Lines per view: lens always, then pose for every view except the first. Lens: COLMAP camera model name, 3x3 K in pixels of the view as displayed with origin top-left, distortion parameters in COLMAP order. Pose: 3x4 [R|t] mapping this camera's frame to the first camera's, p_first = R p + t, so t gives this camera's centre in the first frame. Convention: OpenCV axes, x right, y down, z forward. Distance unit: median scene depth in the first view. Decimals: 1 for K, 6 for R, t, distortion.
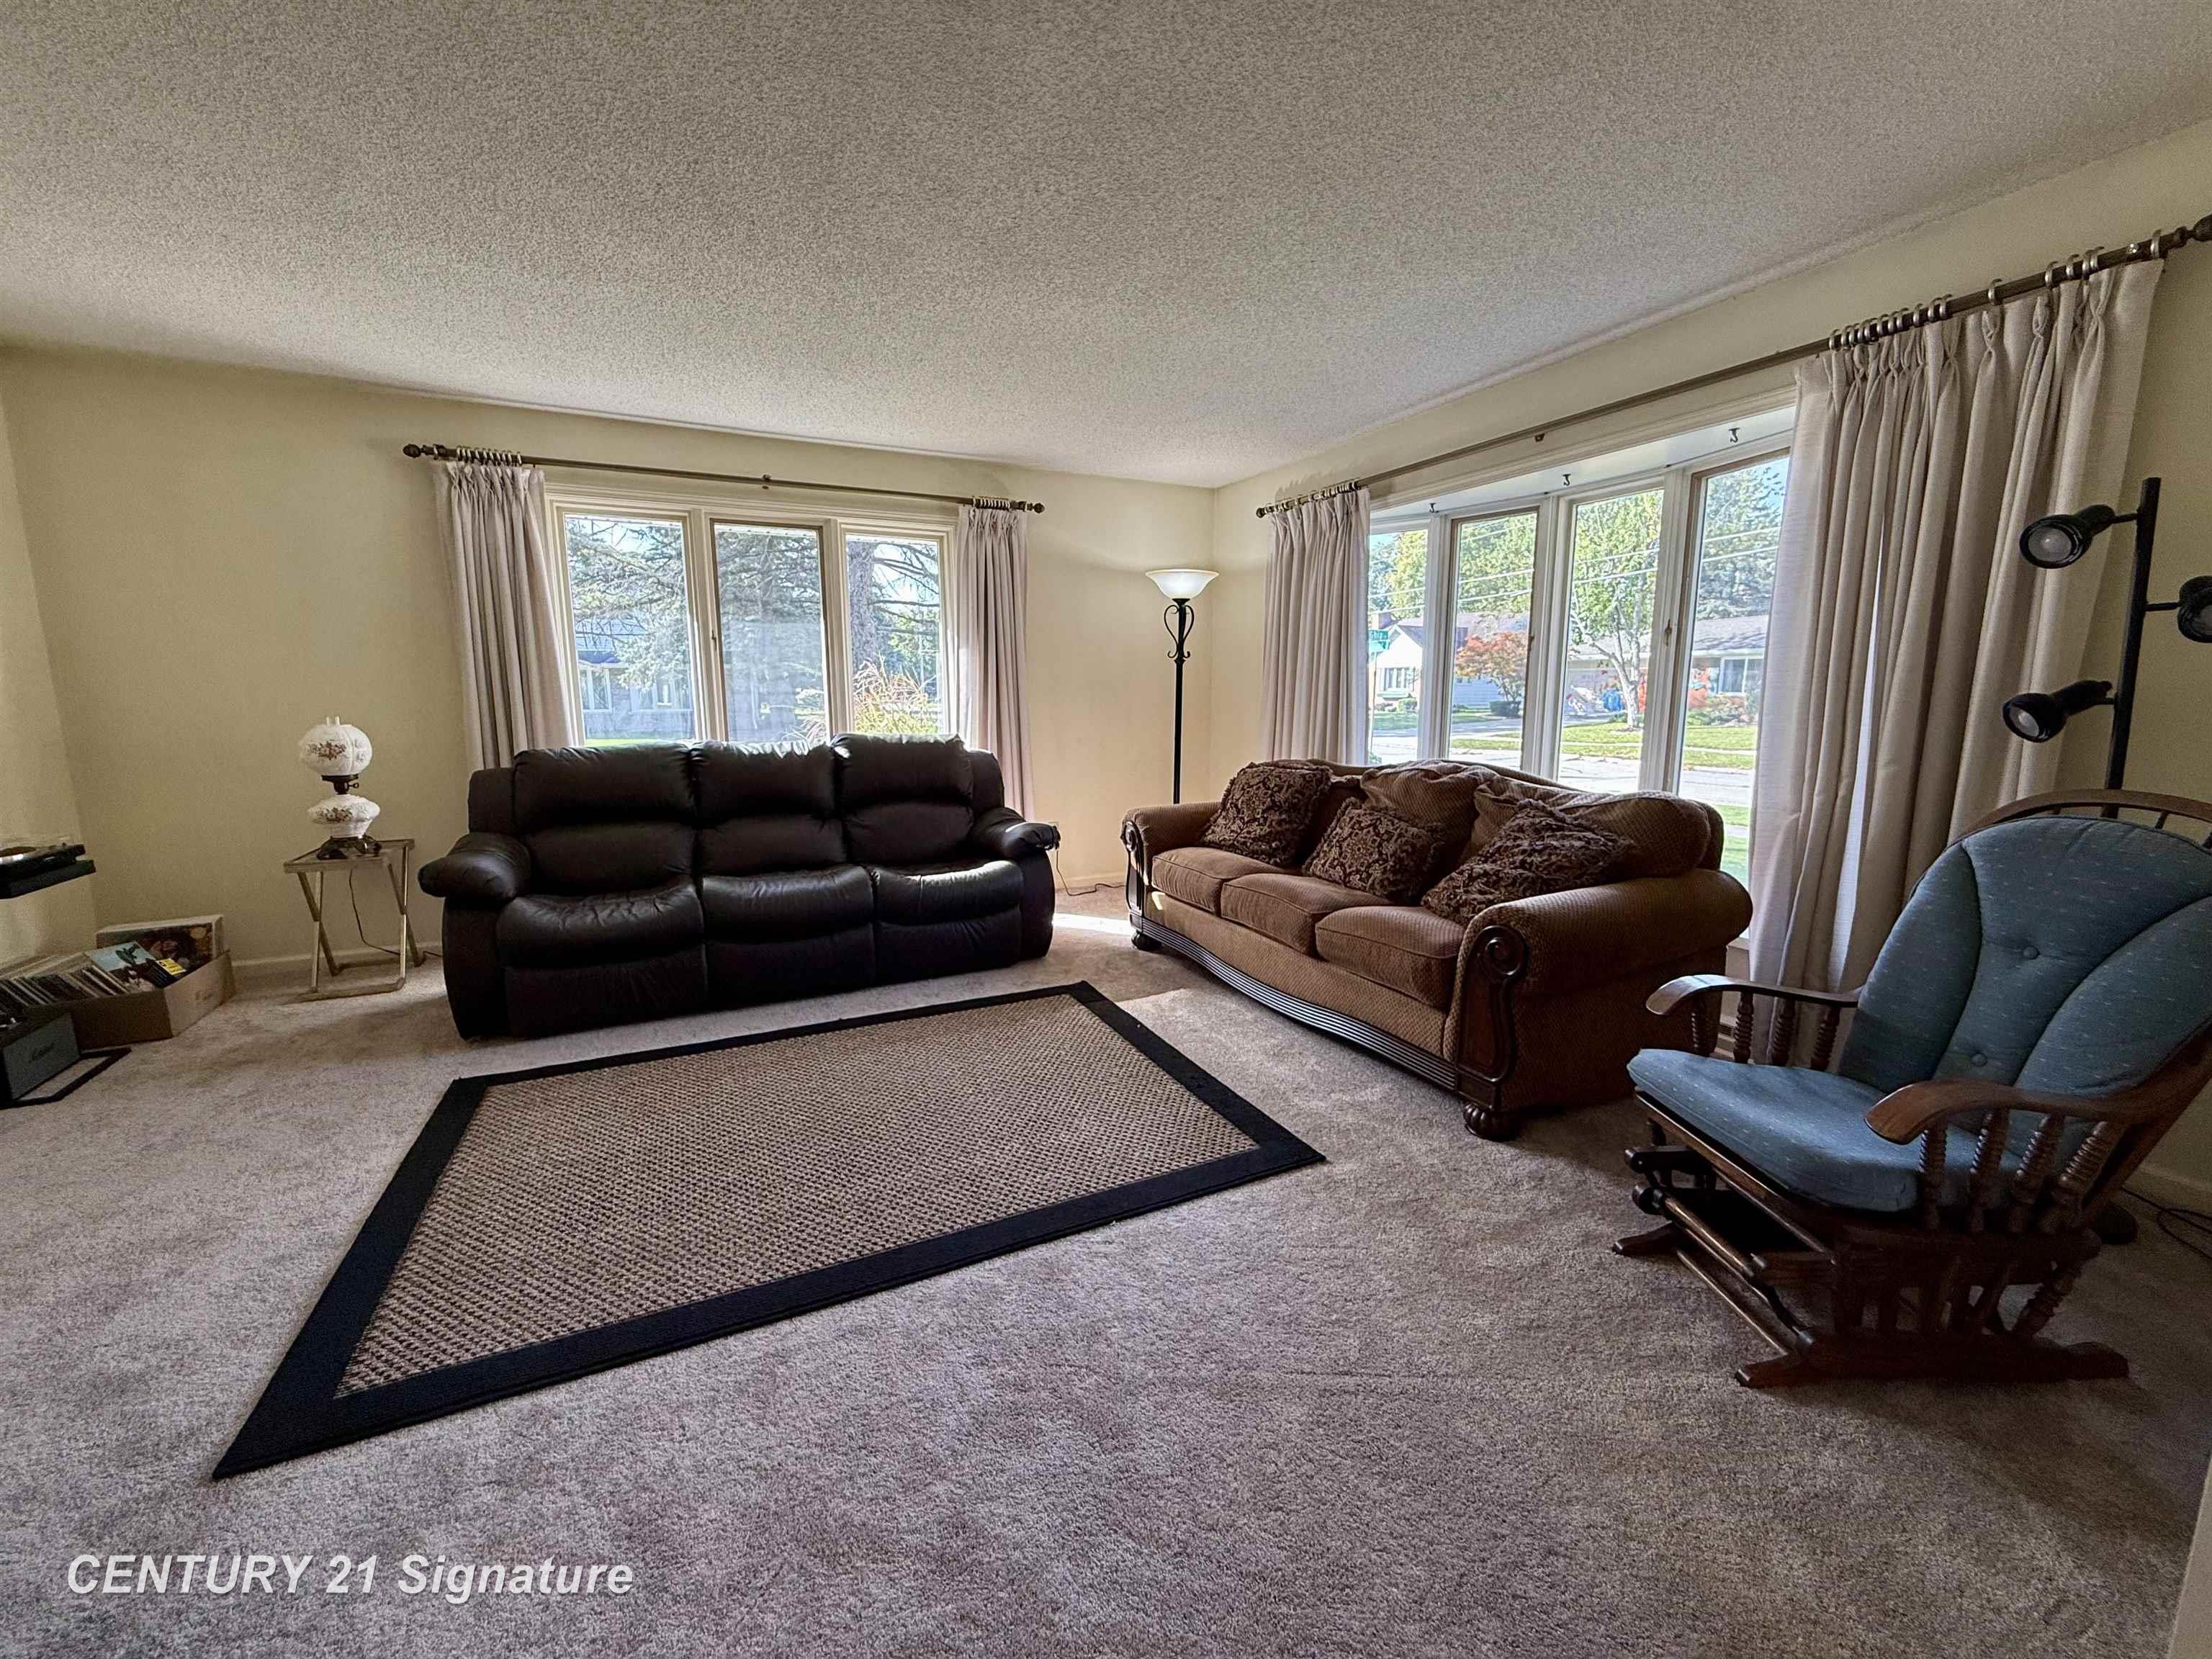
lens RADIAL K [[882.3, 0, 1106.0], [0, 882.3, 829.5], [0, 0, 1]] dist [-0.002369, -0.000564]
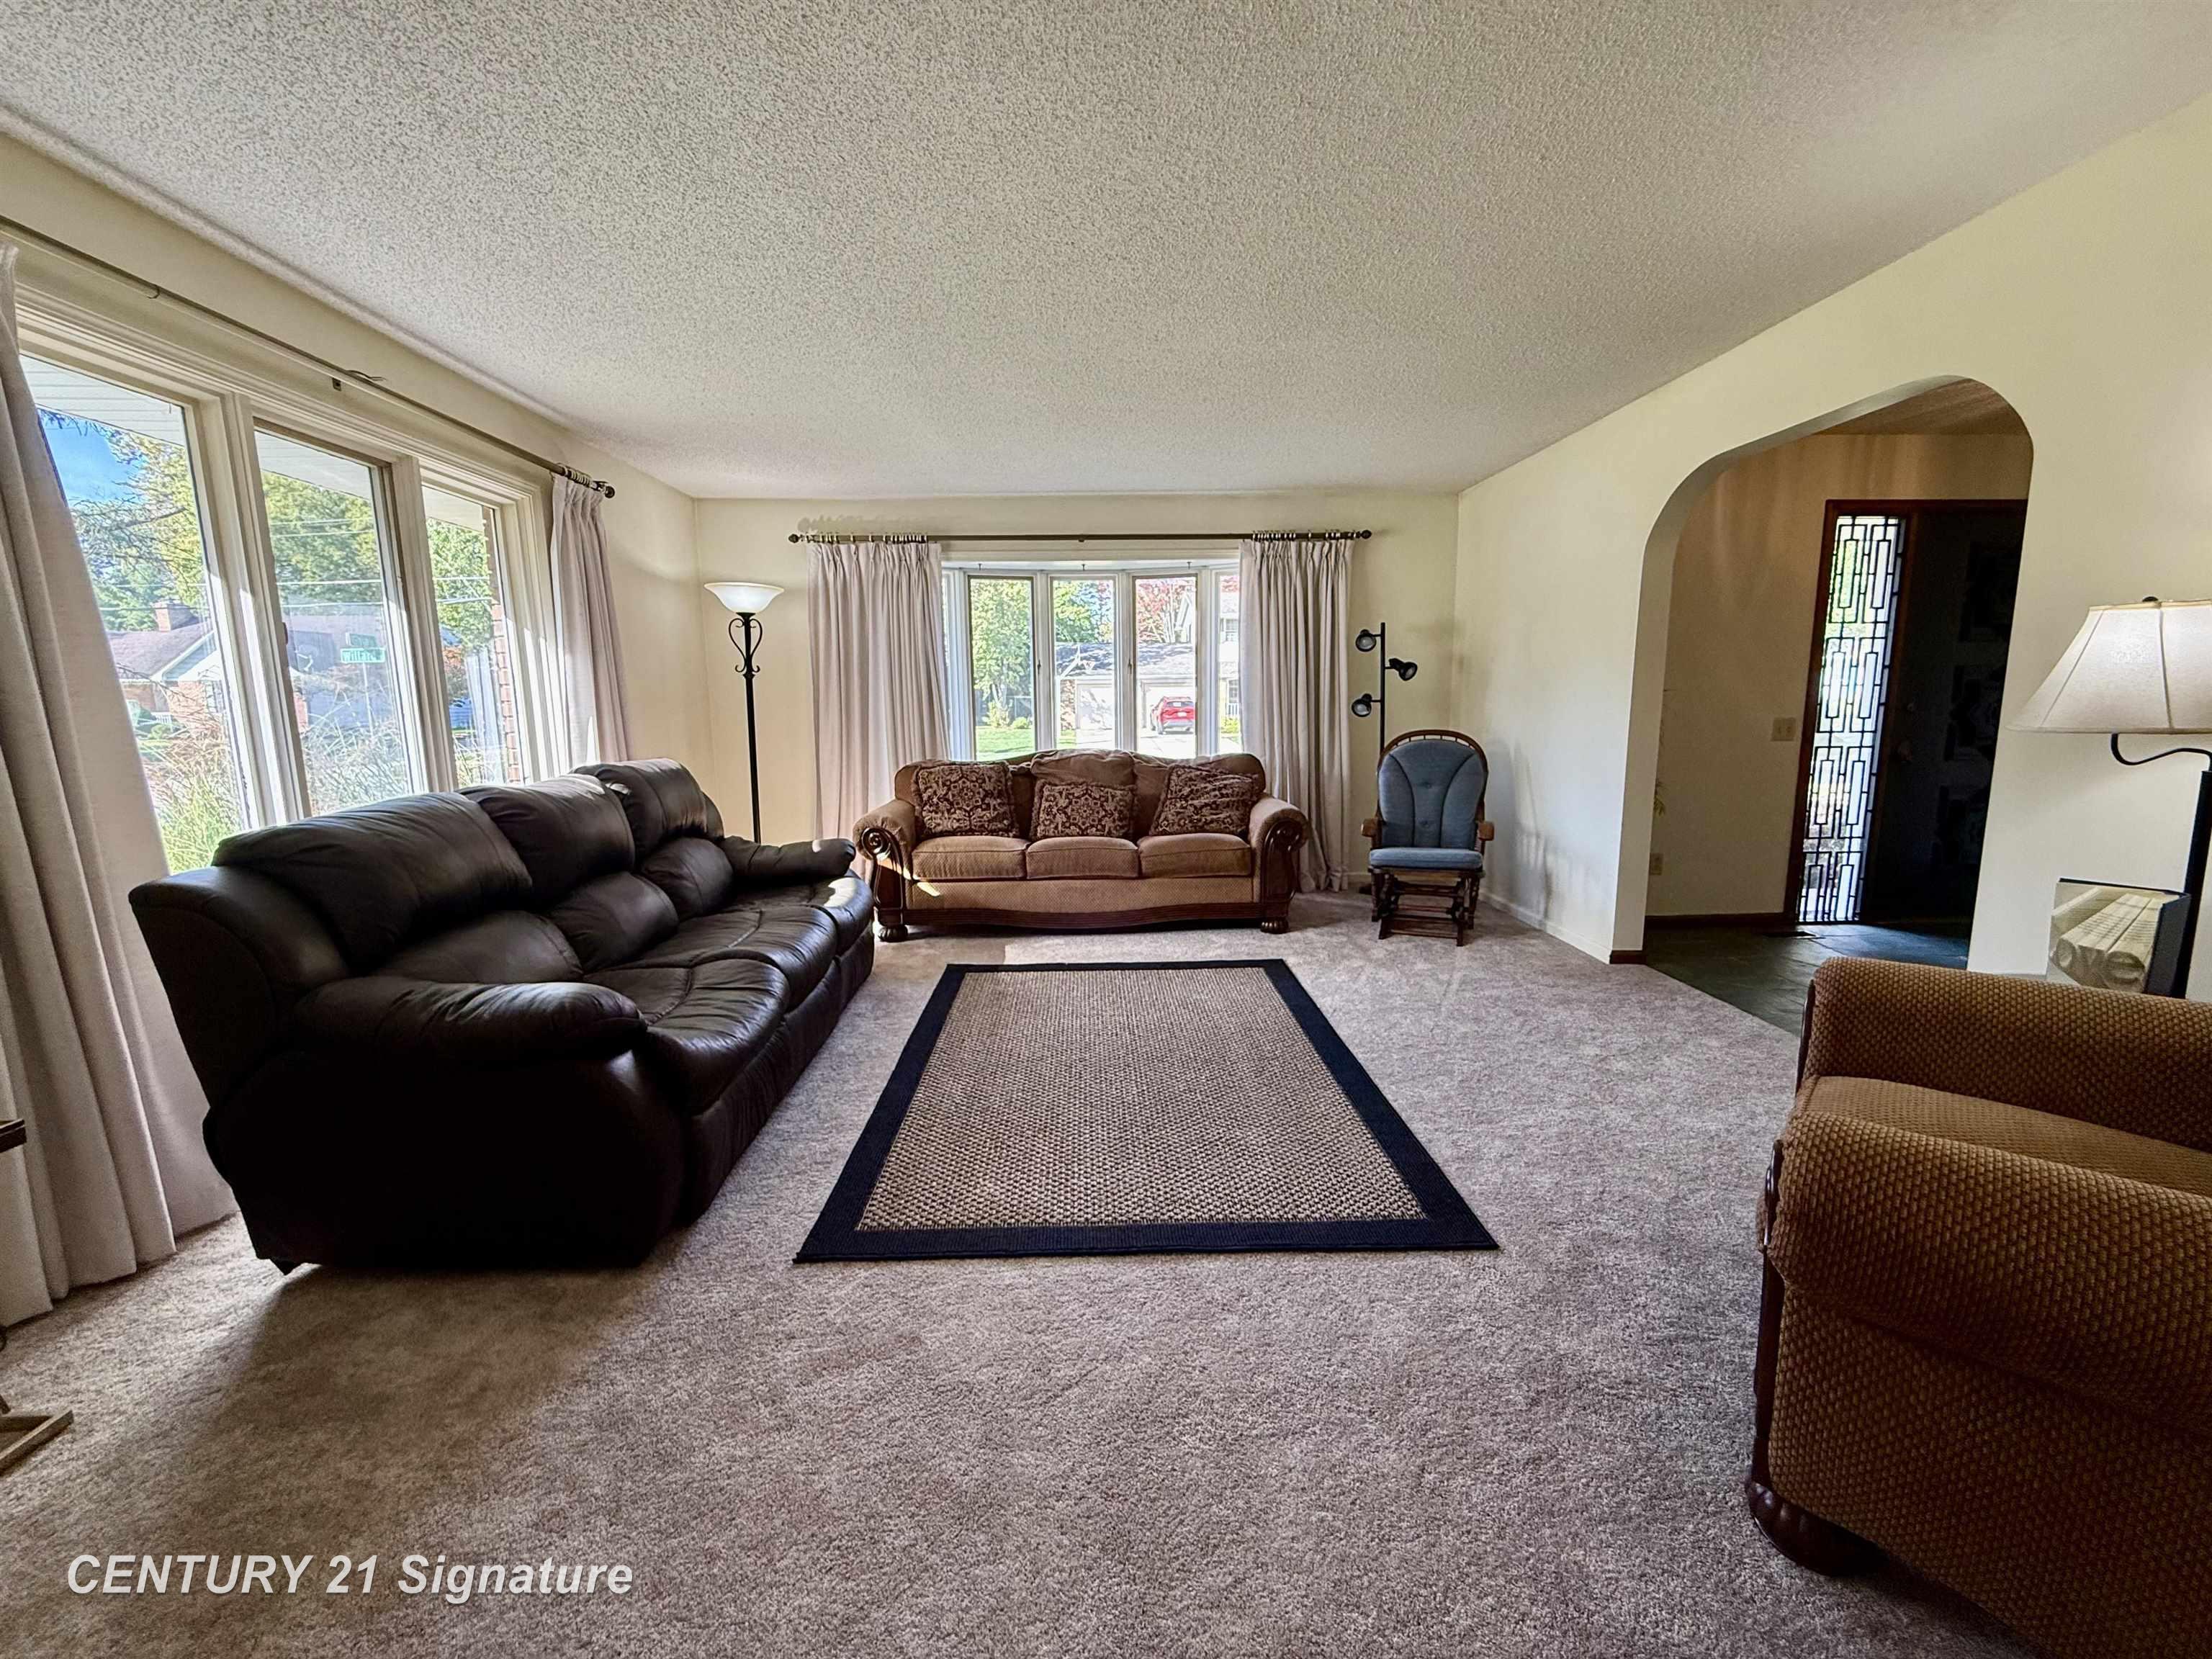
lens RADIAL K [[882.3, 0, 1106.0], [0, 882.3, 829.5], [0, 0, 1]] dist [-0.002369, -0.000564]
pose [[0.410925, -0.136716, 0.901360, -0.887735], [0.154777, 0.984801, 0.078810, -0.050054], [-0.898435, 0.107124, 0.425840, 0.320199]]
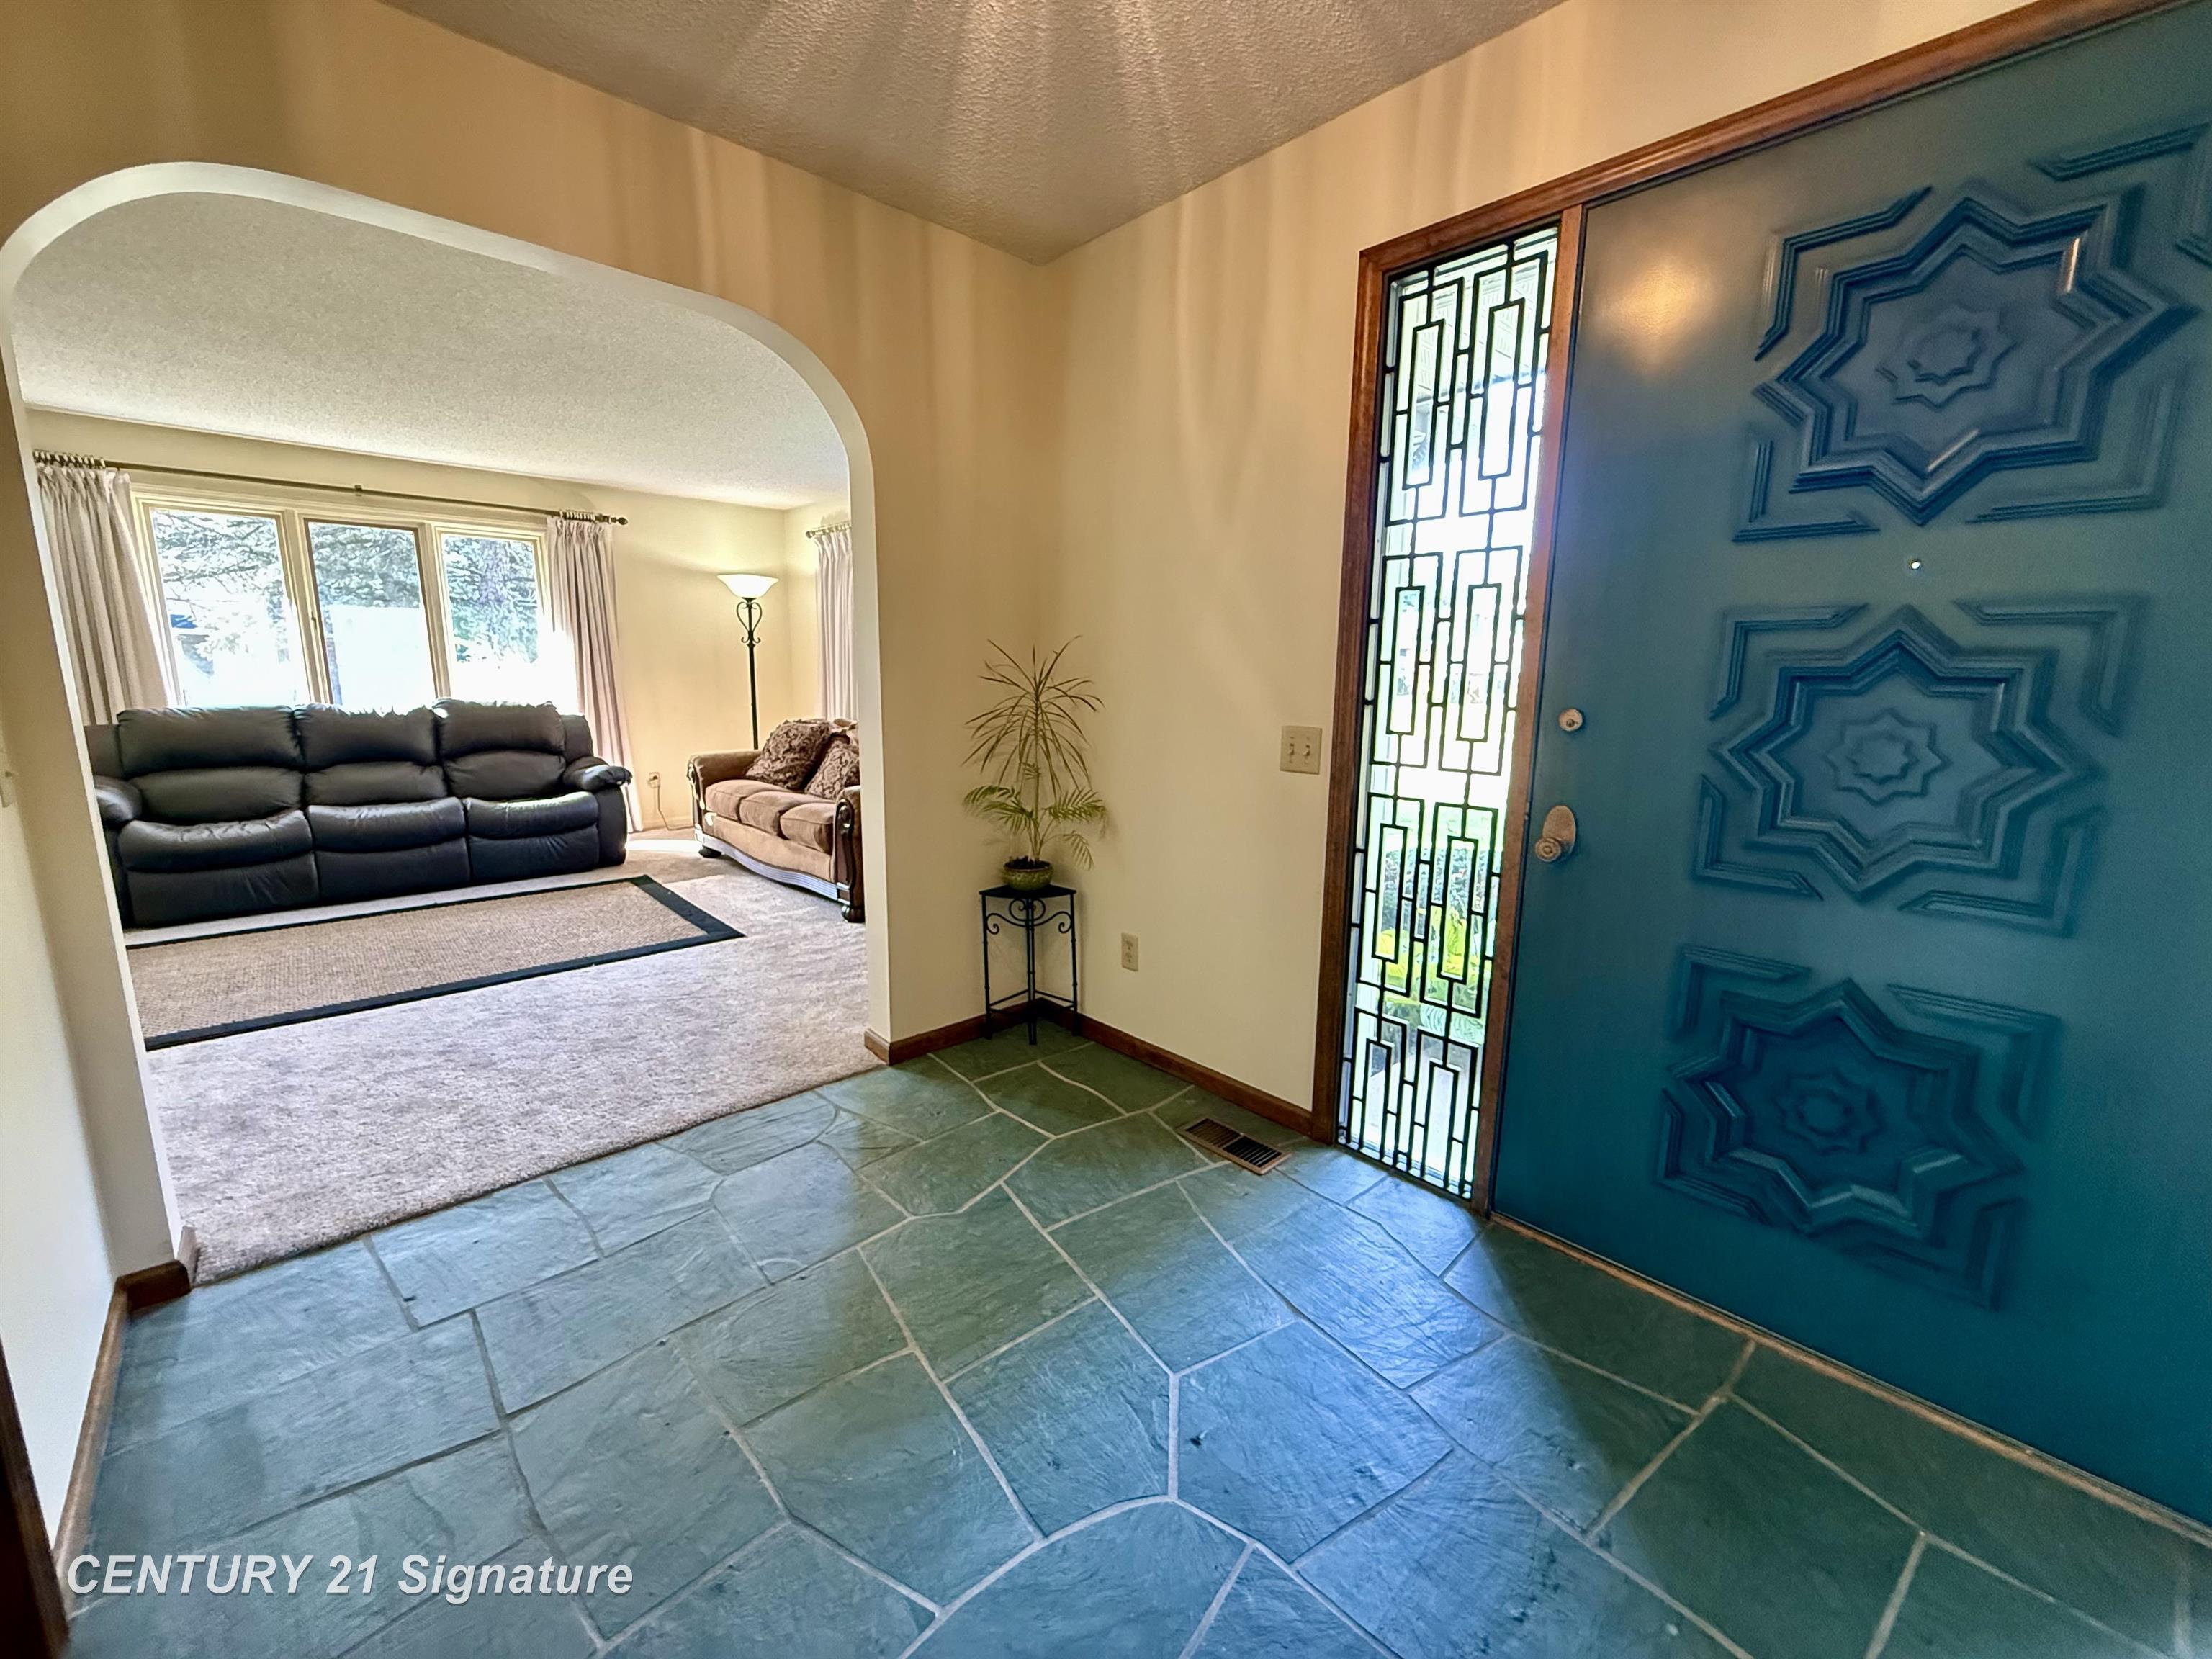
lens RADIAL K [[879.8, 0, 1101.9], [0, 879.8, 825.9], [0, 0, 1]] dist [-0.000191, -0.000064]
pose [[0.956910, -0.038526, 0.287816, 0.260189], [0.033242, 0.999177, 0.023223, 0.083037], [-0.288474, -0.012655, 0.957404, -0.526384]]
